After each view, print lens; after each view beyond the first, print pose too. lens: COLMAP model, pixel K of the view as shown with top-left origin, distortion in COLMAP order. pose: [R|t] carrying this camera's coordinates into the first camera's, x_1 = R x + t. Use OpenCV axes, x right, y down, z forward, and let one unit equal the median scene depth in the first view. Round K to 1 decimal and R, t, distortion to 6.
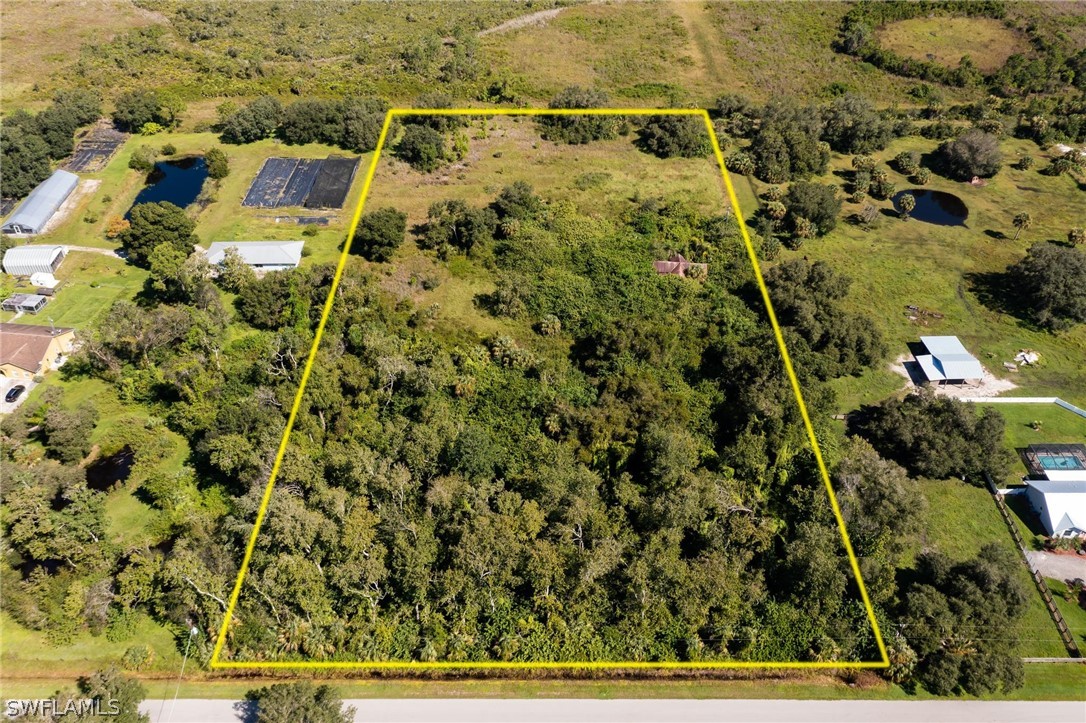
lens RADIAL K [[871.6, 0, 543.0], [0, 871.6, 361.5], [0, 0, 1]] dist [0.005992, 0.007897]
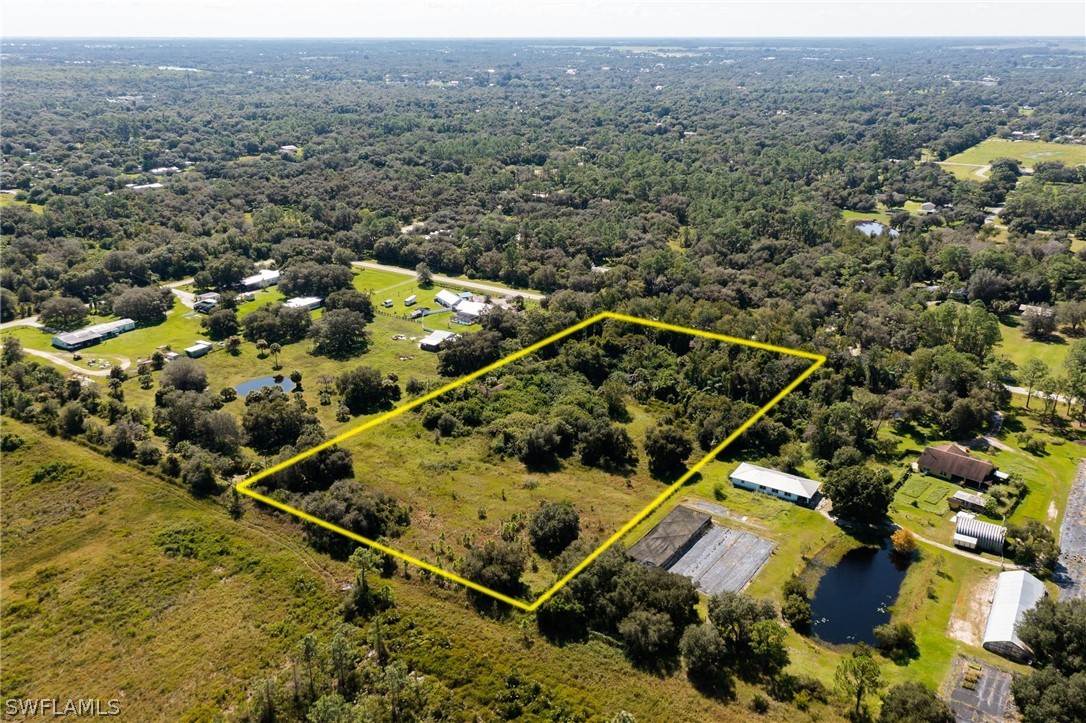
lens RADIAL K [[871.6, 0, 543.0], [0, 871.6, 361.5], [0, 0, 1]] dist [0.005992, 0.007897]
pose [[-0.827133, -0.207202, 0.522417, -0.582565], [0.336447, 0.562024, 0.755601, -1.061156], [-0.450173, 0.800747, -0.395156, 1.318246]]
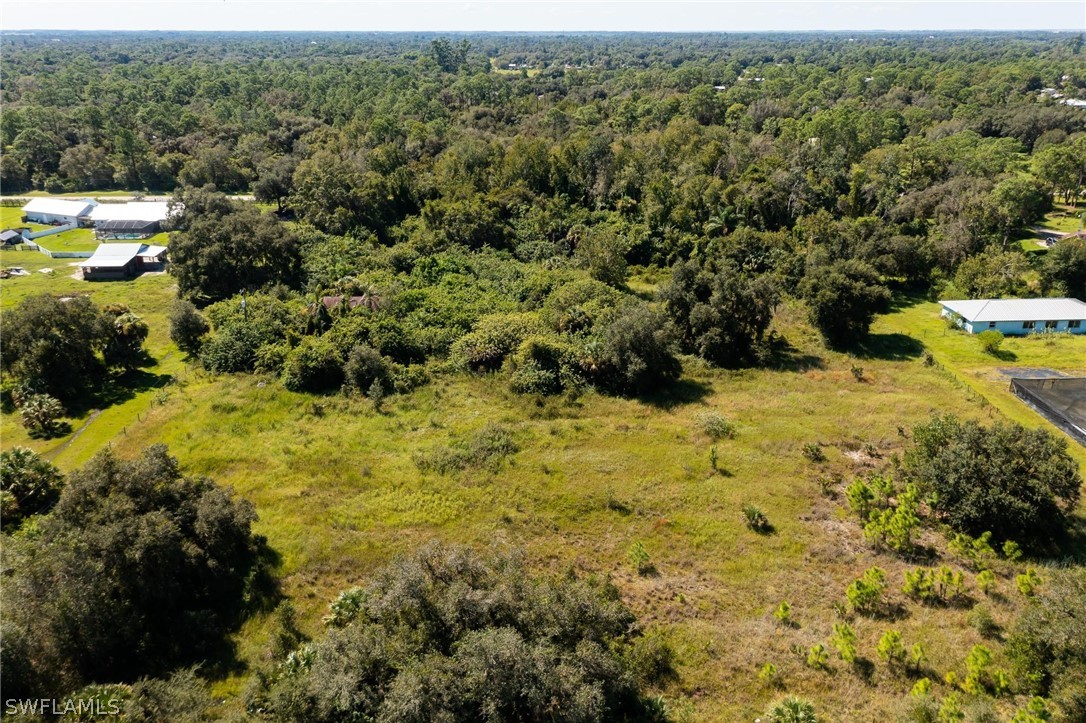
lens RADIAL K [[880.0, 0, 543.0], [0, 880.0, 361.5], [0, 0, 1]] dist [0.008755, 0.008133]
pose [[-0.999609, 0.000134, -0.027946, 0.034968], [-0.023786, 0.520889, 0.853293, -0.585653], [0.014672, 0.853624, -0.520683, 1.227902]]
